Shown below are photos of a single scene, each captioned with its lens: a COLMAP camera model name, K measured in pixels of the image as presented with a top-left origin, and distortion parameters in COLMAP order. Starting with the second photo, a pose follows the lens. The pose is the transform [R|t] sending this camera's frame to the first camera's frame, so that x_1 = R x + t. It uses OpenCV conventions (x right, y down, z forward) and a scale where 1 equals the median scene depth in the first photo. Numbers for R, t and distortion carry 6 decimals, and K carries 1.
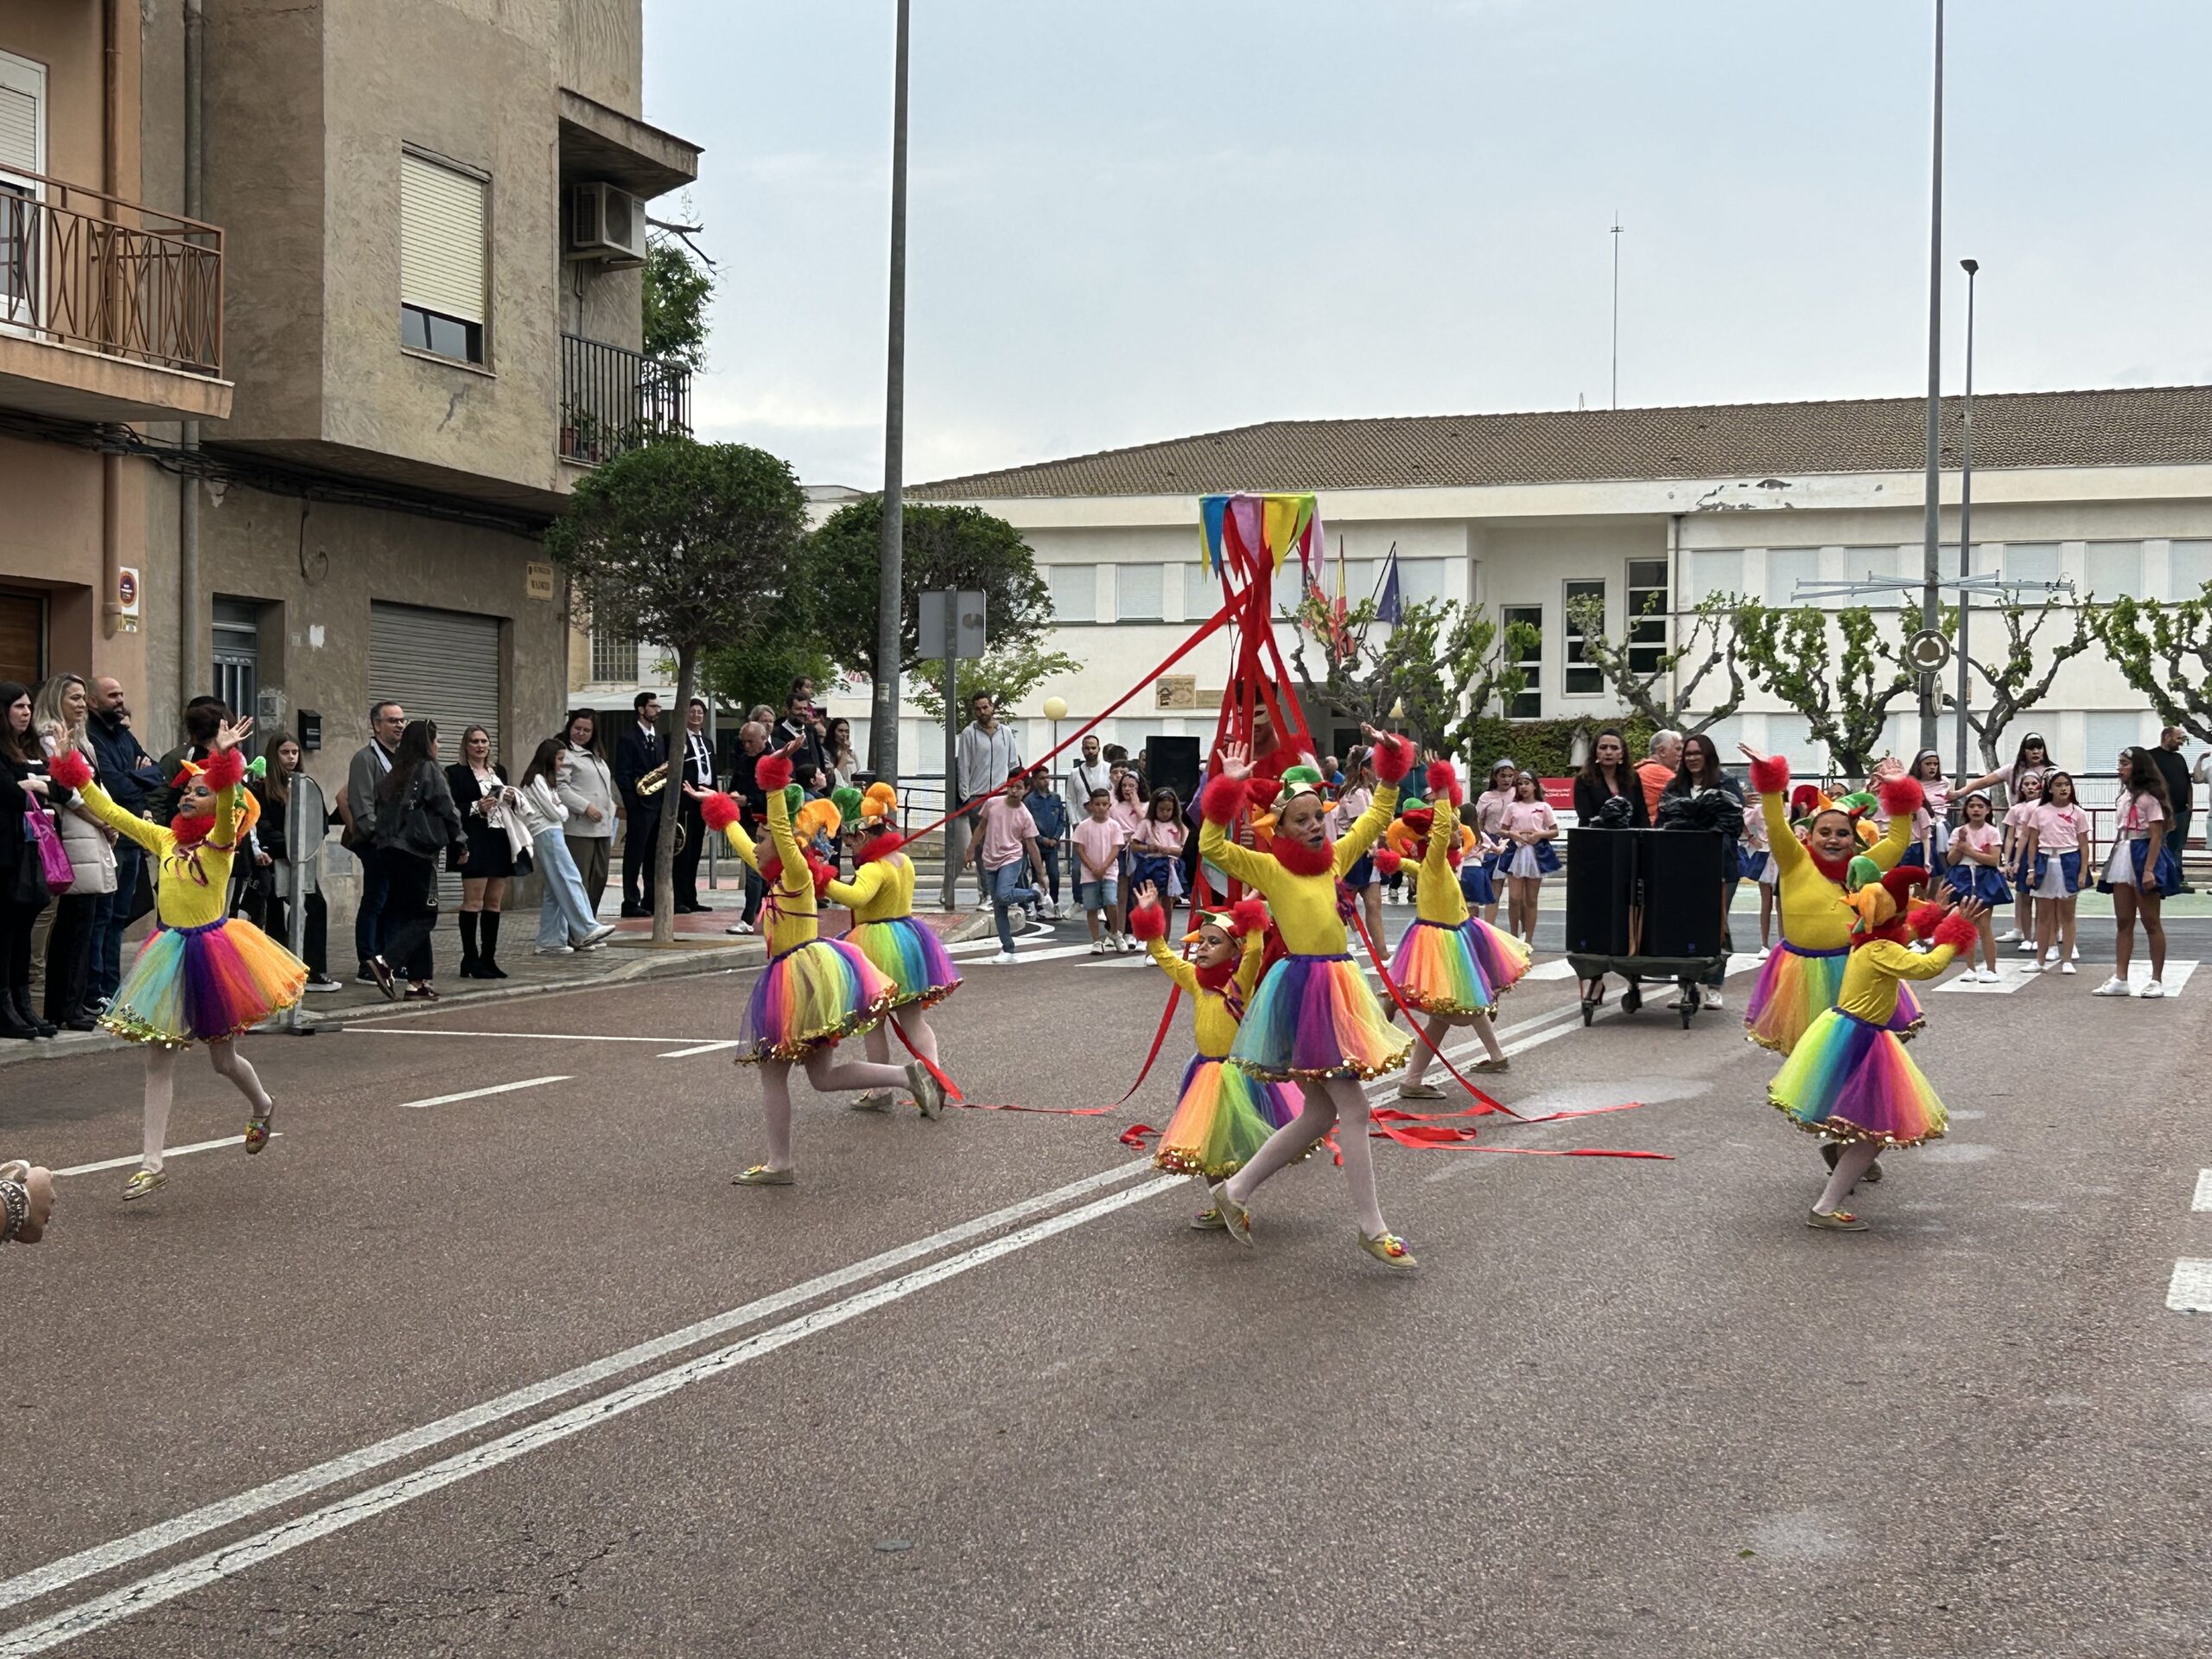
lens RADIAL K [[3543.7, 0, 1106.2], [0, 3543.7, 869.5], [0, 0, 1]] dist [0.127816, 0.000000]
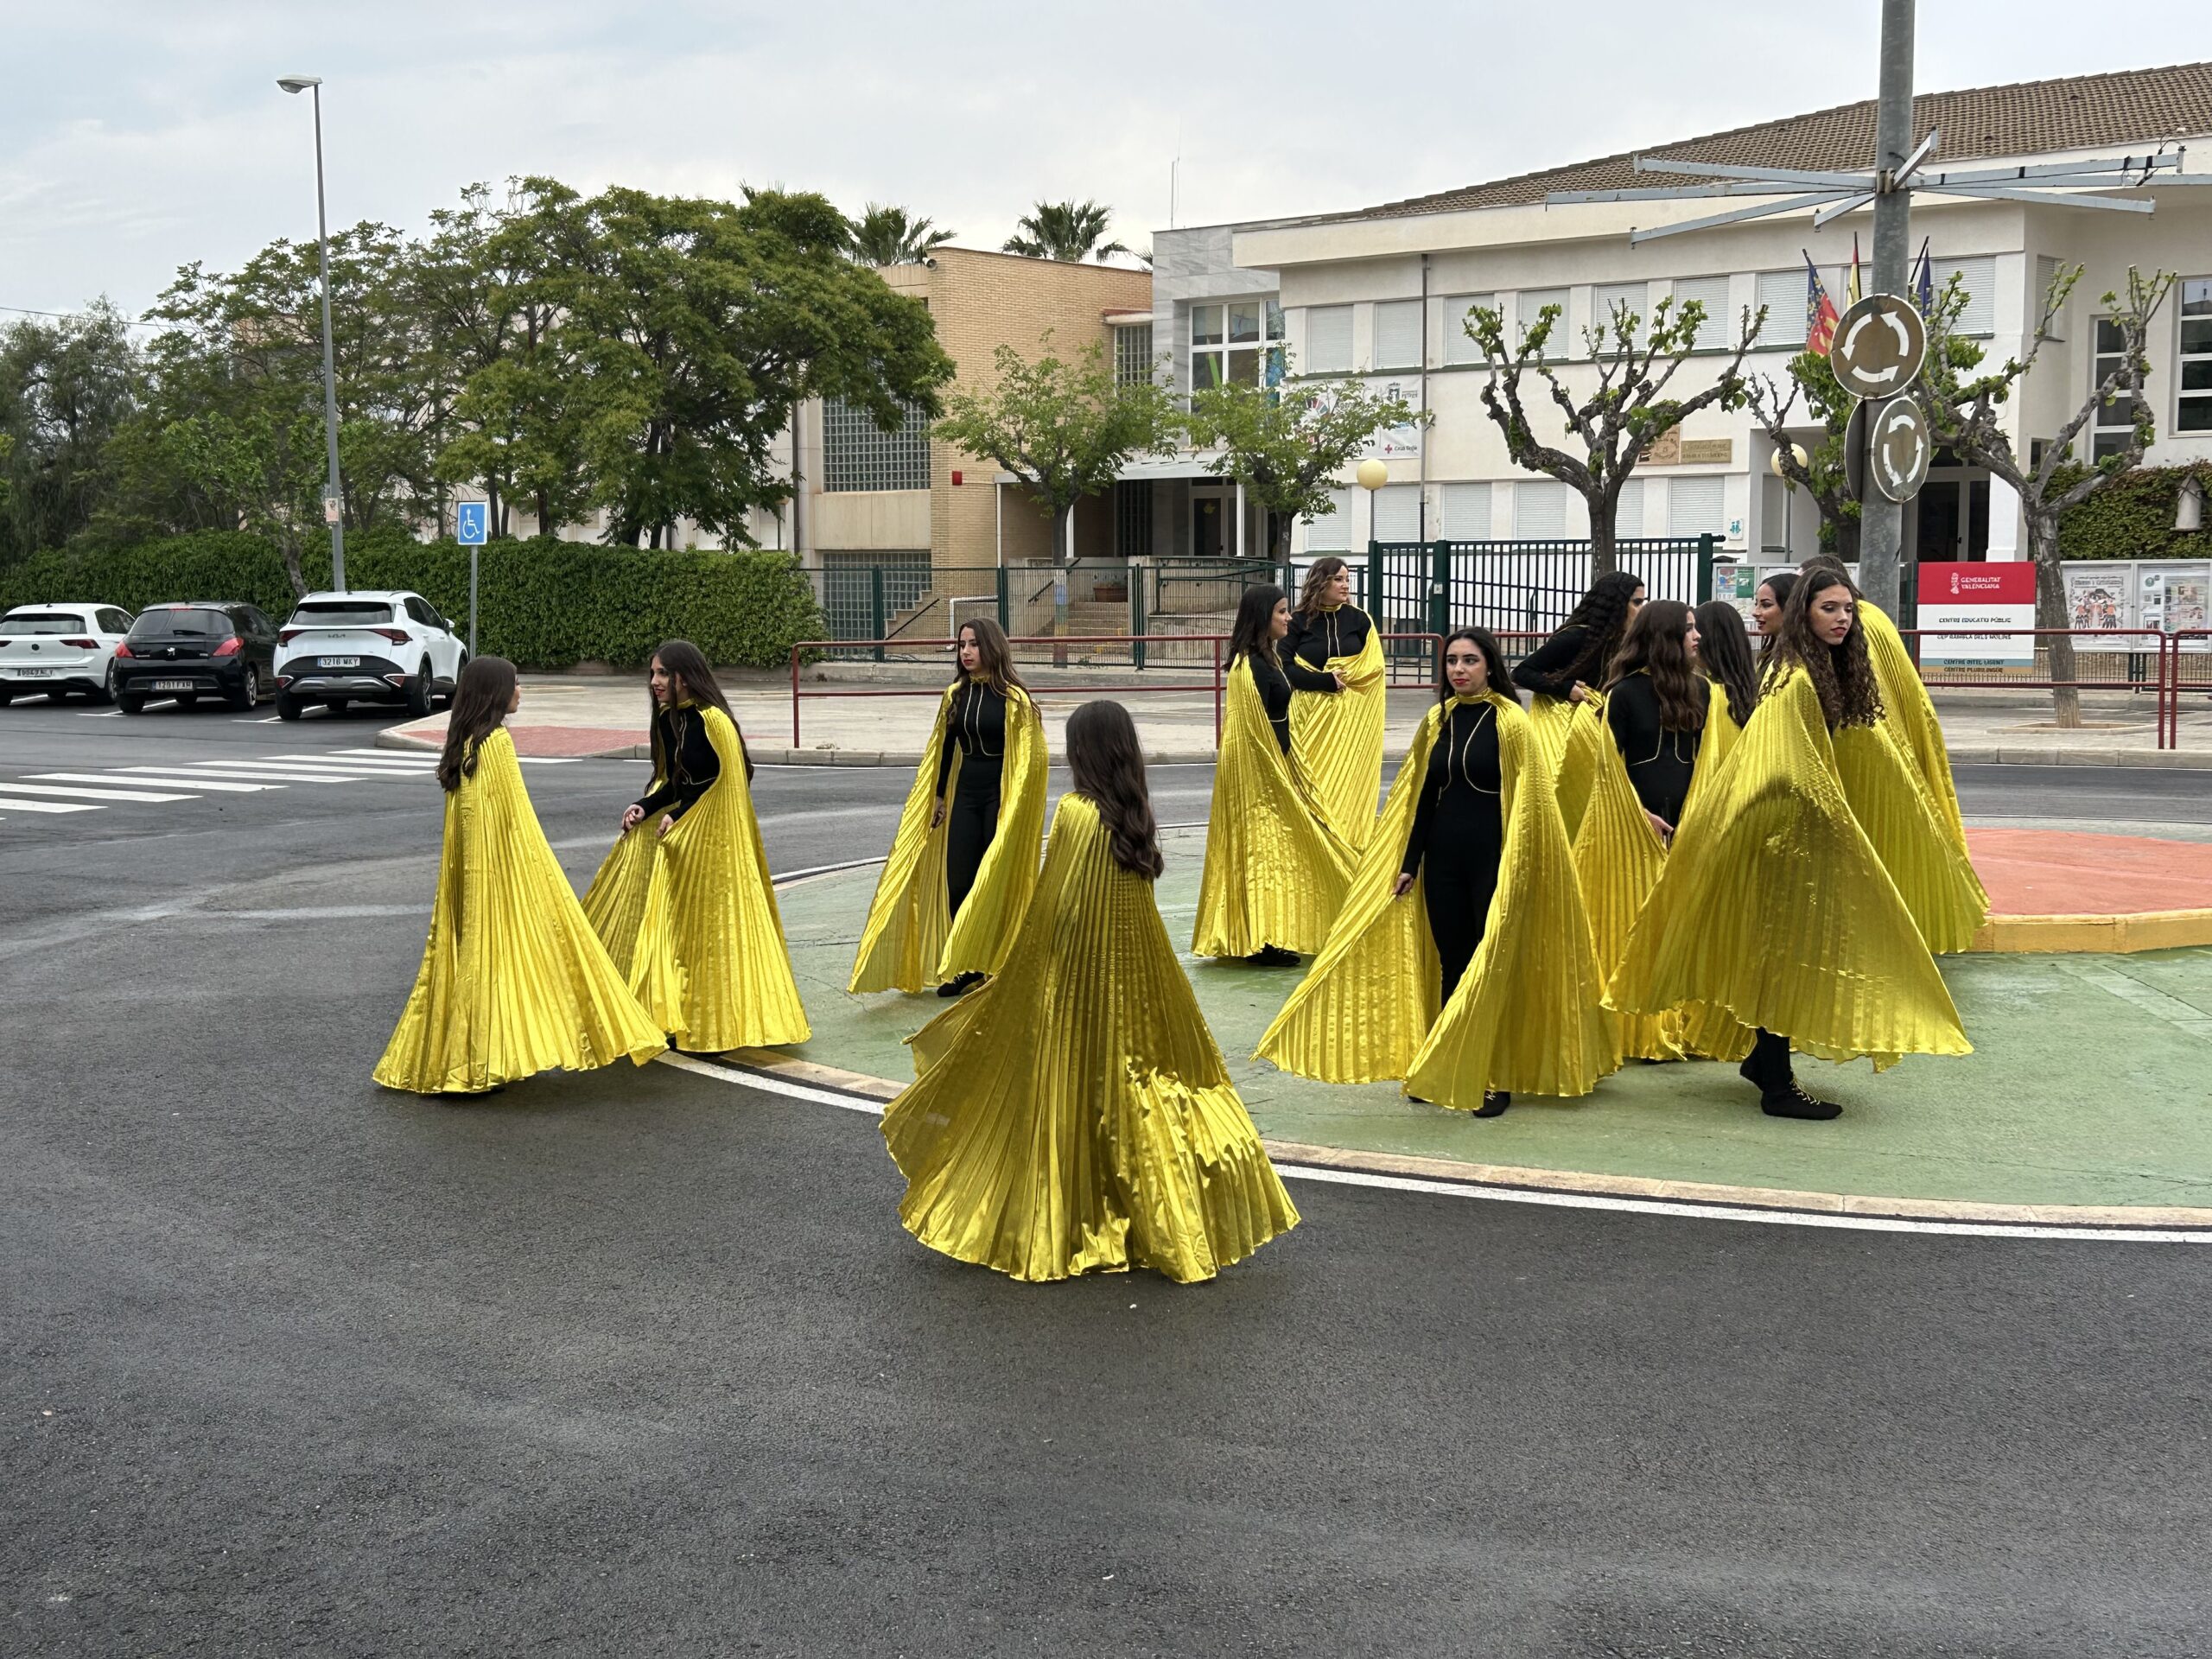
lens RADIAL K [[2888.7, 0, 1101.3], [0, 2888.7, 821.7], [0, 0, 1]] dist [0.063789, 0.000000]
pose [[0.929152, 0.021927, -0.369048, 0.206773], [0.007482, 0.996920, 0.078070, -0.024498], [0.369623, -0.075300, 0.926126, 0.484131]]
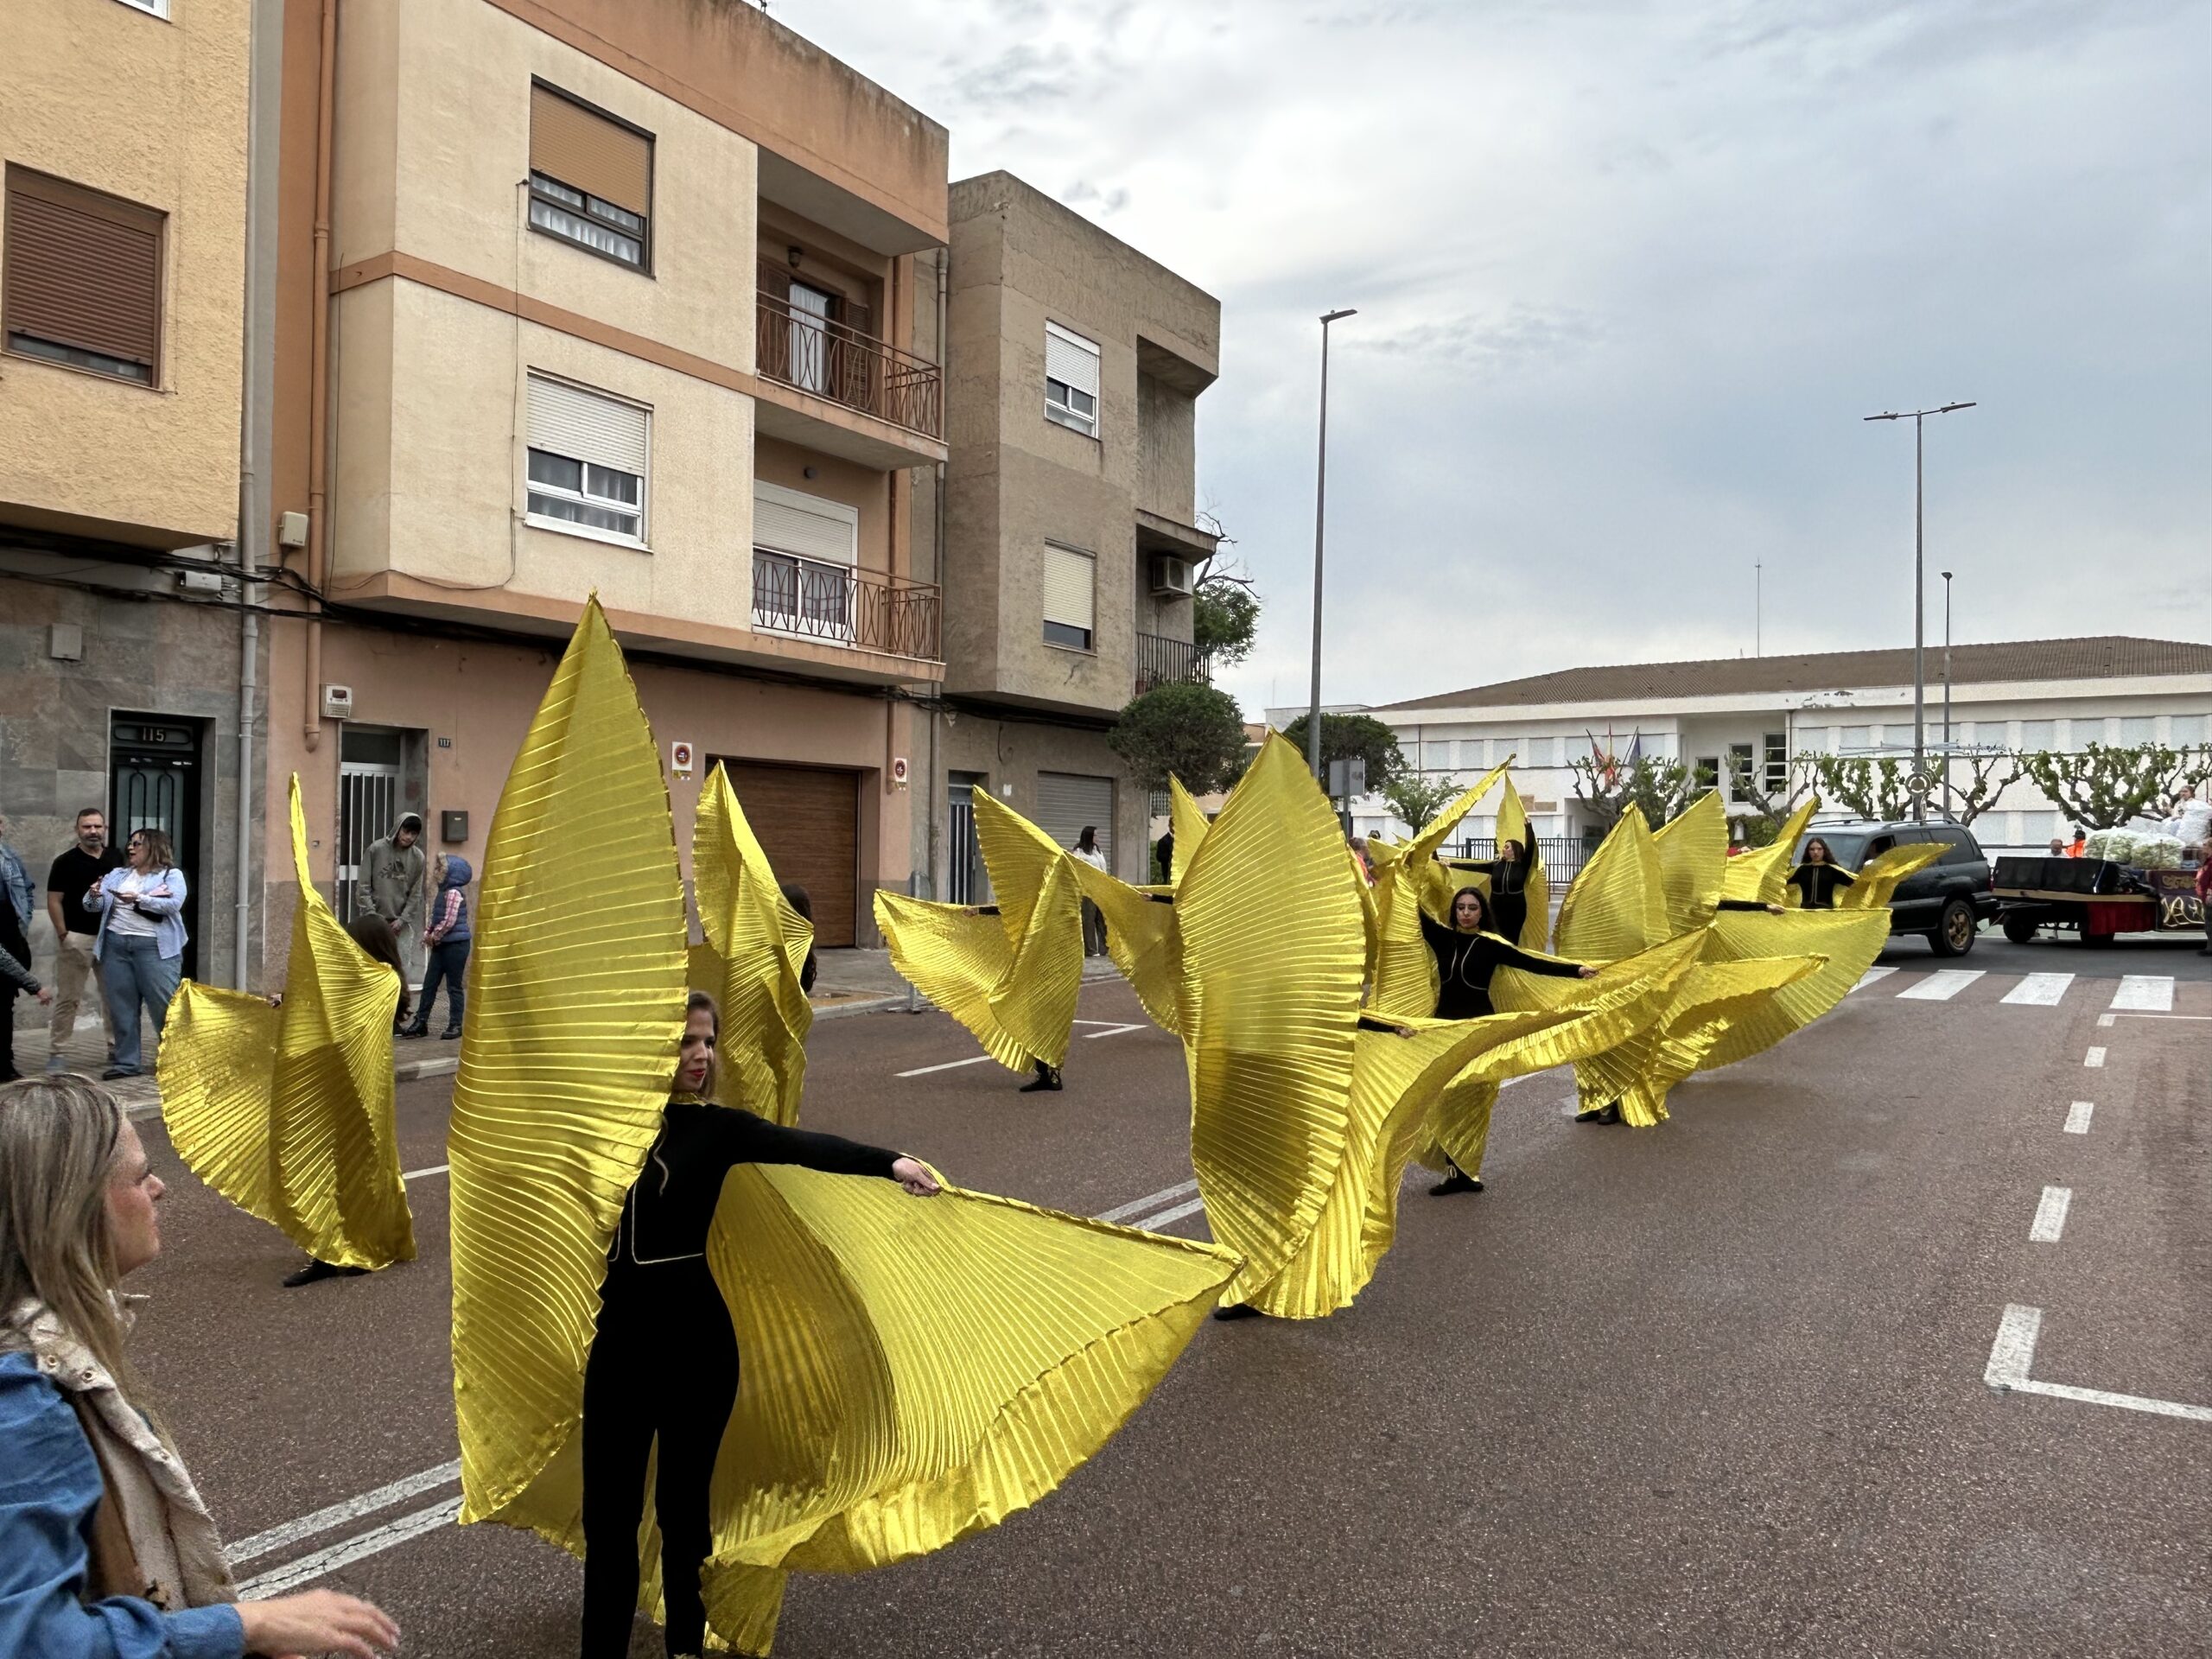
lens RADIAL K [[1617.9, 0, 1106.0], [0, 1617.9, 835.9], [0, 0, 1]] dist [0.001598, -0.004603]
pose [[0.967786, -0.002644, -0.251761, 0.029237], [-0.004225, 0.999633, -0.026740, -0.008619], [0.251740, 0.026942, 0.967420, 0.078789]]
